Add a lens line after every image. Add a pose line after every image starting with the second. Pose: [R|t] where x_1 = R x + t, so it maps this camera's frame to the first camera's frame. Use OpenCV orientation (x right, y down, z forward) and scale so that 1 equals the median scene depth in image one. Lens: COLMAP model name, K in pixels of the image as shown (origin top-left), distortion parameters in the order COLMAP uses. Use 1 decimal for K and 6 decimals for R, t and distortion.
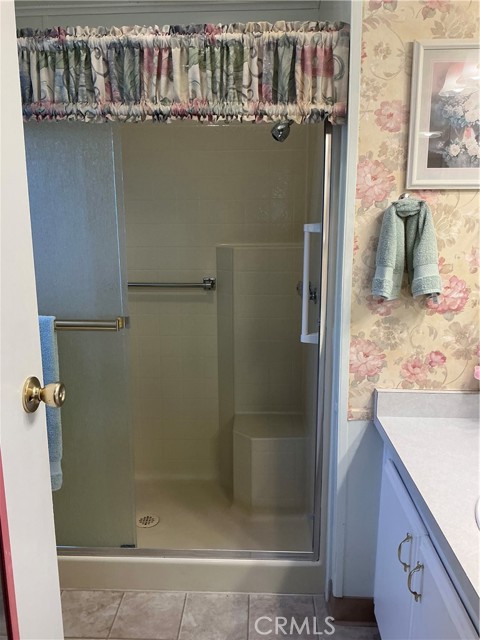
lens RADIAL K [[529.6, 0, 238.5], [0, 529.6, 320.4], [0, 0, 1]] dist [0.076230, -0.147288]
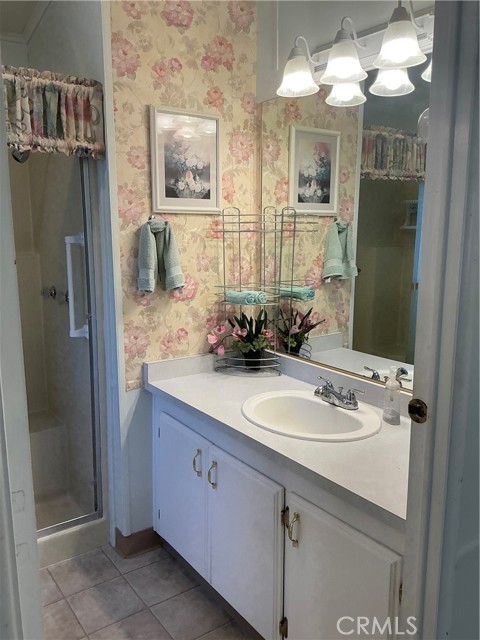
lens RADIAL K [[529.6, 0, 240.3], [0, 529.6, 320.2], [0, 0, 1]] dist [0.076230, -0.147288]
pose [[0.782052, -0.102916, 0.614657, -0.371005], [0.111270, 0.993481, 0.024772, 0.019900], [-0.613200, 0.049020, 0.788406, -0.191797]]
